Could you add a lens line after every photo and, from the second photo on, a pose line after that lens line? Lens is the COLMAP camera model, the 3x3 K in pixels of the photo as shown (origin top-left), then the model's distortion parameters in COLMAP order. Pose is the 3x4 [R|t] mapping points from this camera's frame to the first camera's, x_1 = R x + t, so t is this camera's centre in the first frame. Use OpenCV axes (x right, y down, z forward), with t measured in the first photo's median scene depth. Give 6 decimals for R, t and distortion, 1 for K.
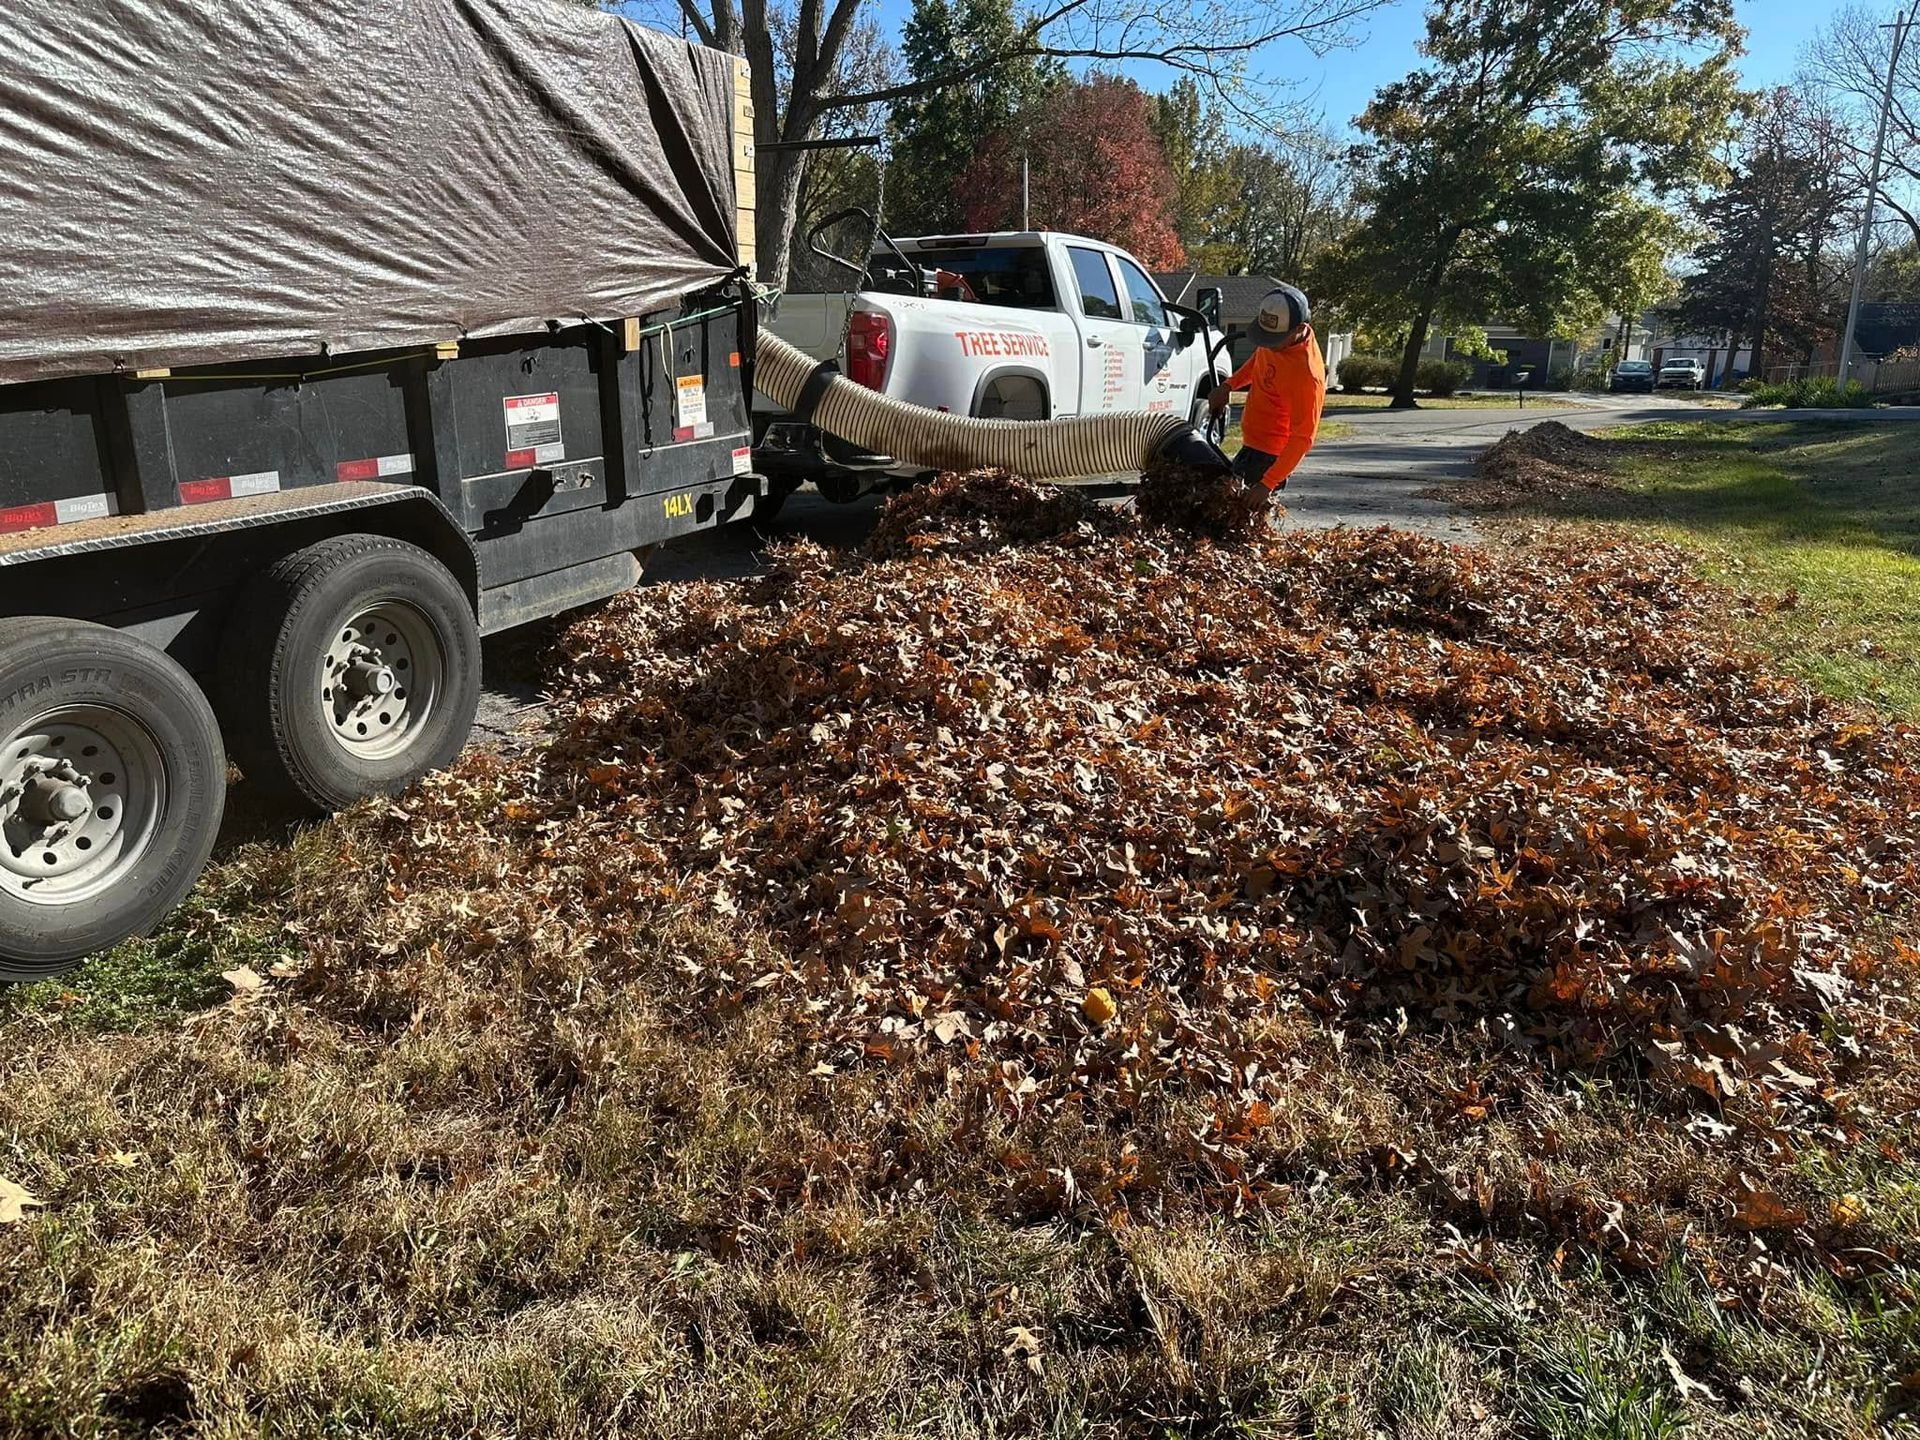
lens RADIAL K [[1306.0, 0, 961.0], [0, 1306.0, 729.9], [0, 0, 1]] dist [0.012322, -0.015728]
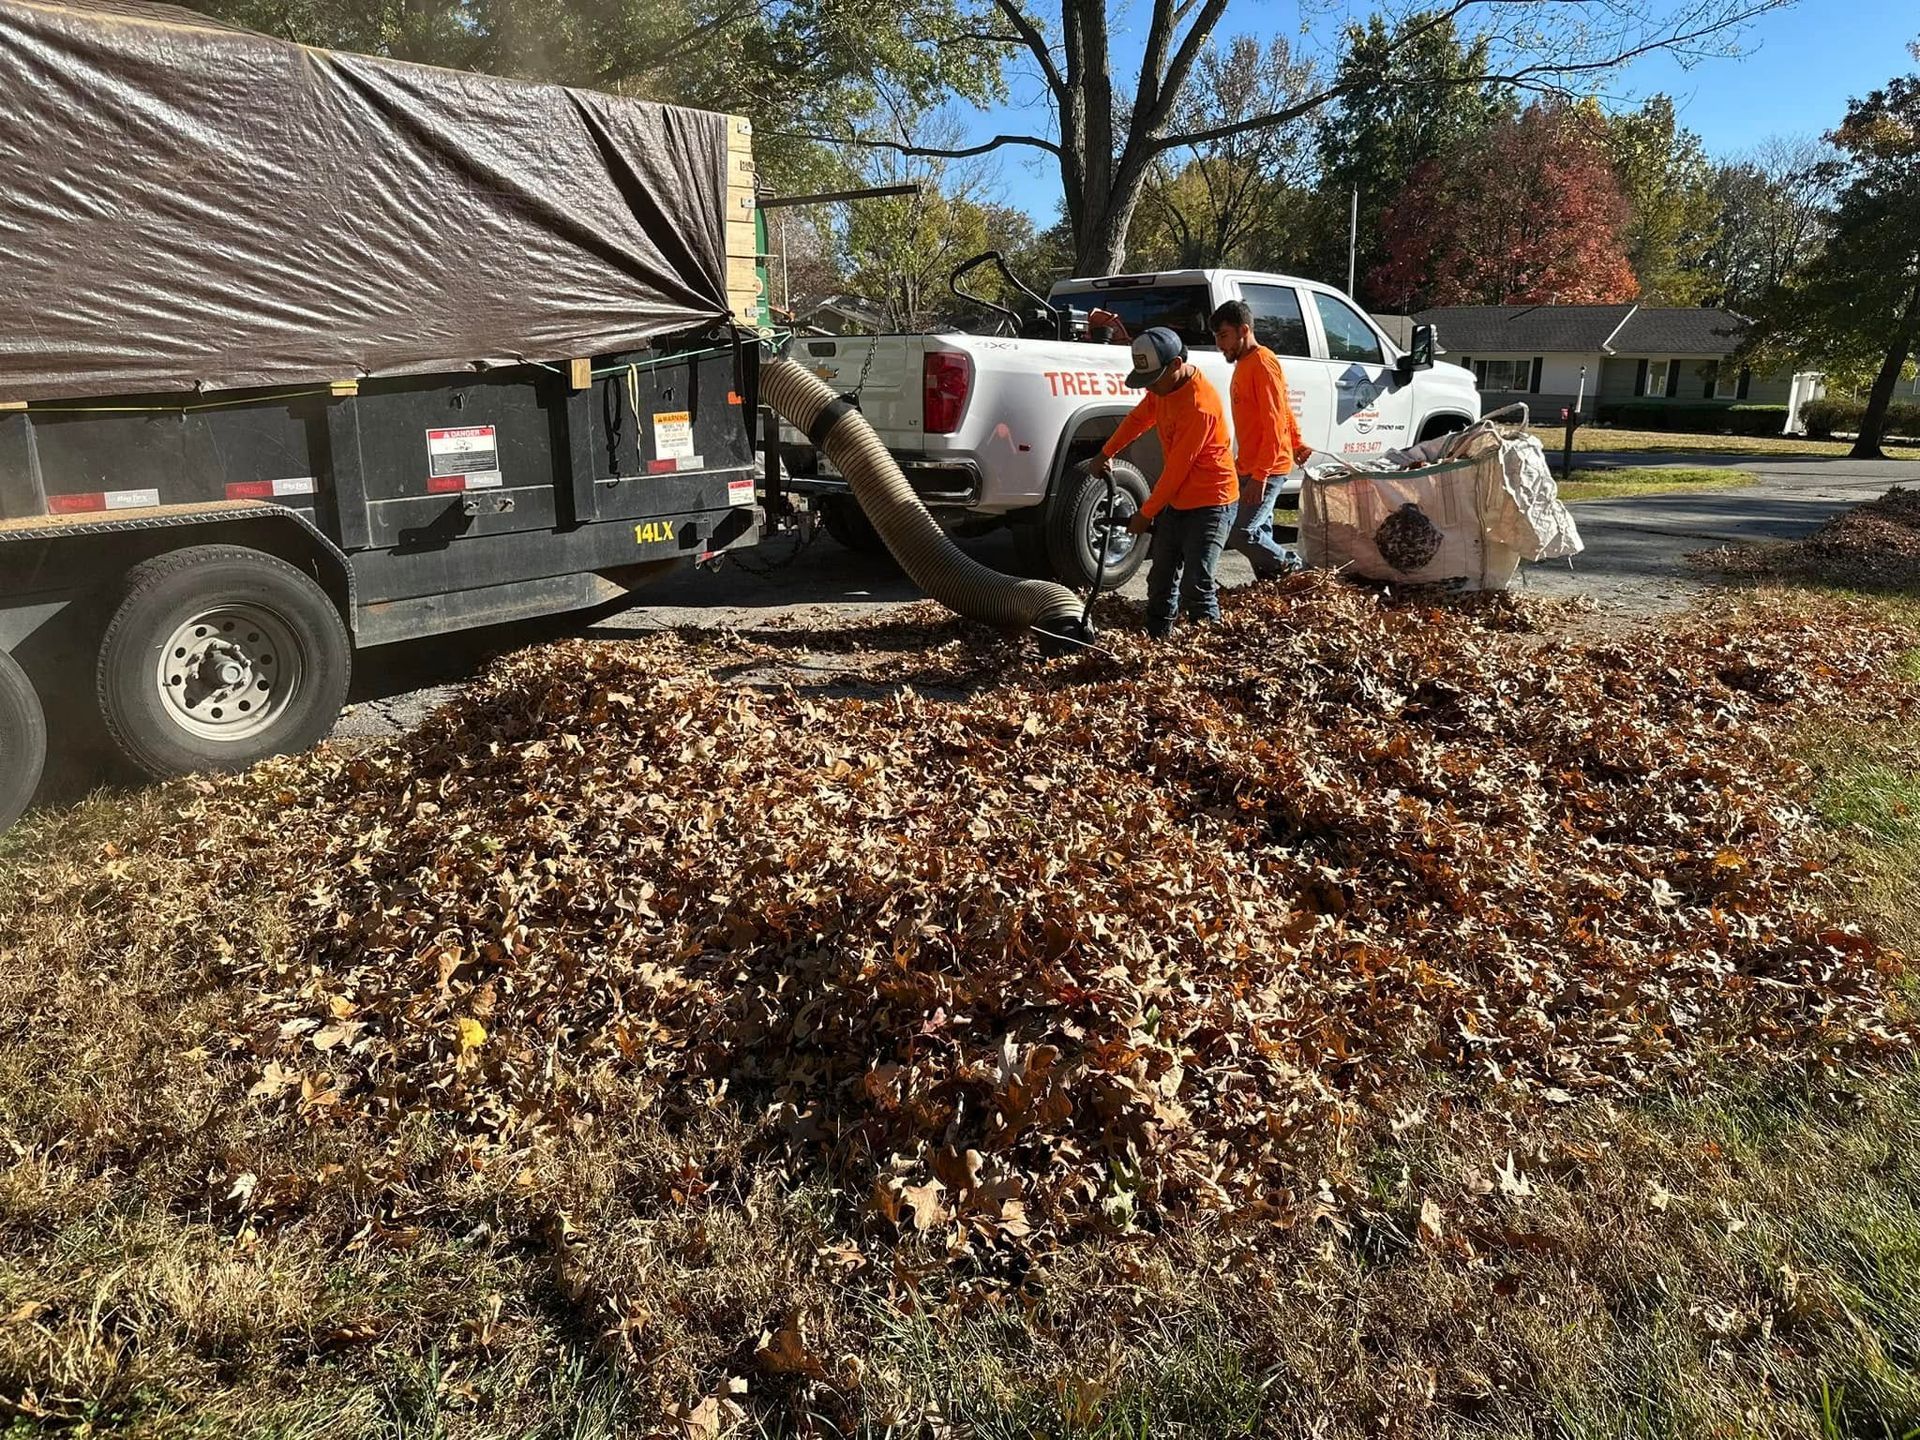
lens RADIAL K [[1306.0, 0, 956.2], [0, 1306.0, 709.6], [0, 0, 1]] dist [0.012322, -0.015728]
pose [[0.954918, 0.080316, -0.285798, 0.399763], [-0.091317, 0.995499, -0.025353, -0.027657], [0.282476, 0.050308, 0.957954, 0.066812]]
